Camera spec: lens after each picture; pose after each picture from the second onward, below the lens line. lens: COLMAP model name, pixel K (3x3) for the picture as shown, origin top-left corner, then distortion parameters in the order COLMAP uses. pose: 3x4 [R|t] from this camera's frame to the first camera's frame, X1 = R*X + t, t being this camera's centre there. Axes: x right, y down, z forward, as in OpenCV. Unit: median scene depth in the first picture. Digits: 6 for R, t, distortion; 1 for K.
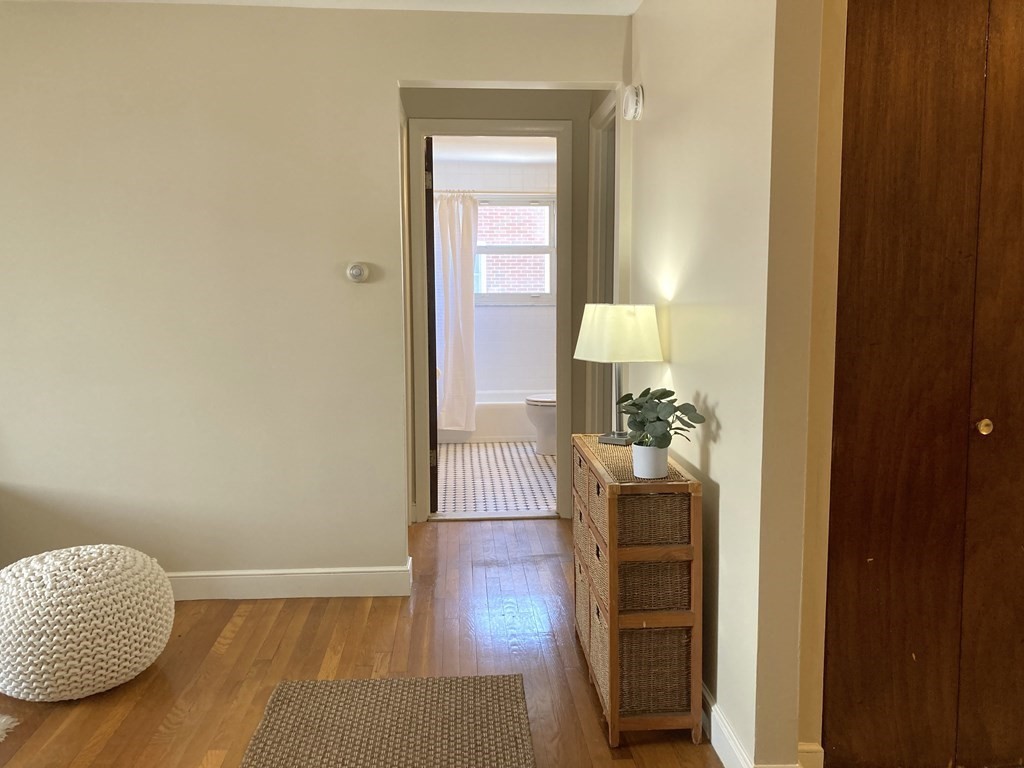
lens RADIAL K [[836.0, 0, 513.1], [0, 836.0, 383.5], [0, 0, 1]] dist [0.026515, -0.028592]
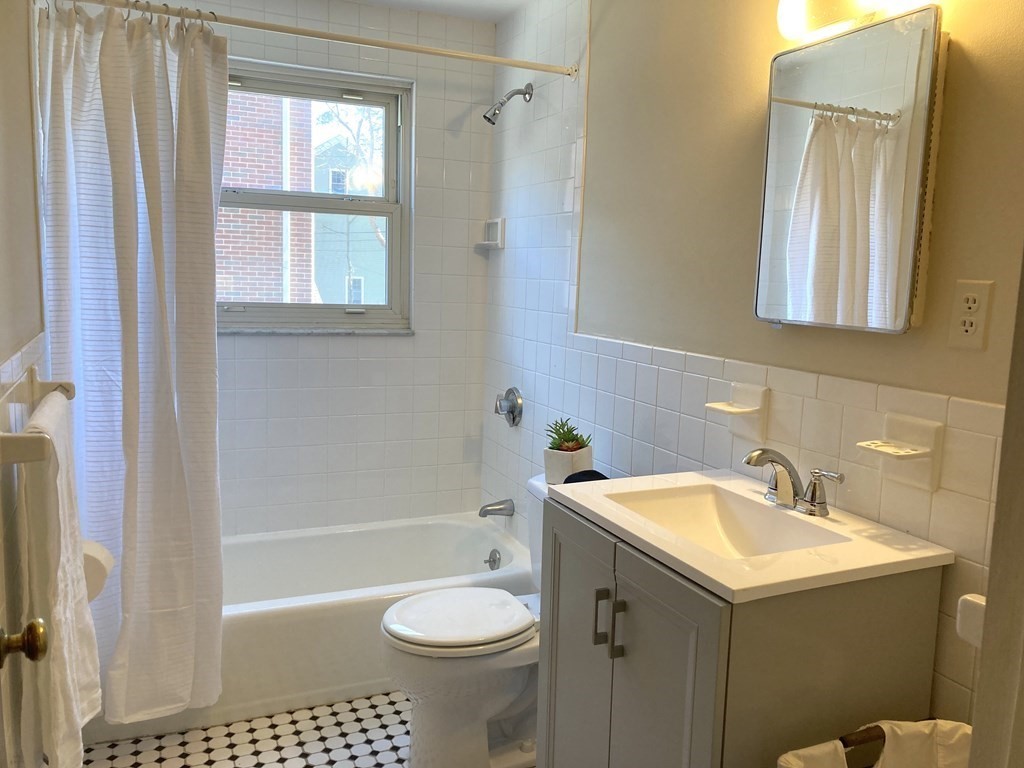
lens RADIAL K [[836.0, 0, 510.4], [0, 836.0, 383.4], [0, 0, 1]] dist [0.026515, -0.028592]
pose [[0.951403, -0.005594, 0.307897, -0.038102], [-0.004232, 0.999503, 0.031237, -0.091760], [-0.307918, -0.031022, 0.950907, 0.629907]]
